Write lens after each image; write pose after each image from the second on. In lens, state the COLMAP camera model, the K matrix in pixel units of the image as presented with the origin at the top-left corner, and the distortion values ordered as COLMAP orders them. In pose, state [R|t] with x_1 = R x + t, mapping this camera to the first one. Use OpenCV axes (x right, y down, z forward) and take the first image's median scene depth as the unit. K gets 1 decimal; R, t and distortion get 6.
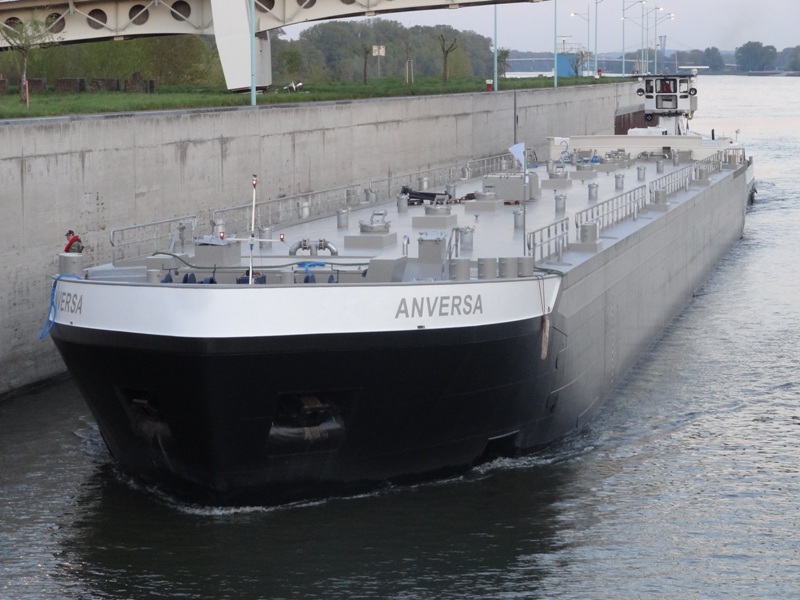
lens RADIAL K [[2644.7, 0, 398.4], [0, 2644.7, 301.9], [0, 0, 1]] dist [0.063596, 0.000000]
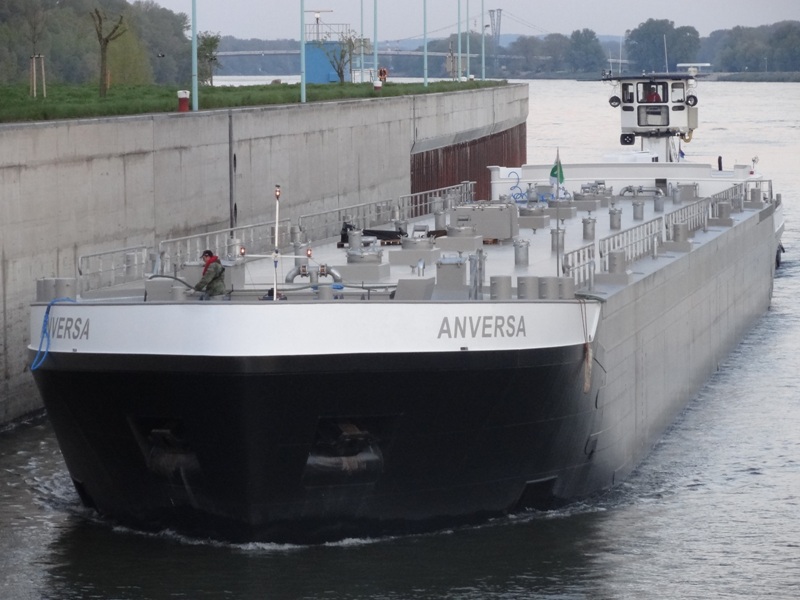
lens RADIAL K [[4658.7, 0, 401.0], [0, 4658.7, 300.5], [0, 0, 1]] dist [0.004268, 0.000000]
pose [[0.998319, -0.007790, 0.057435, -0.069574], [0.009974, 0.999234, -0.037840, 0.035270], [-0.057096, 0.038349, 0.997632, -0.402525]]
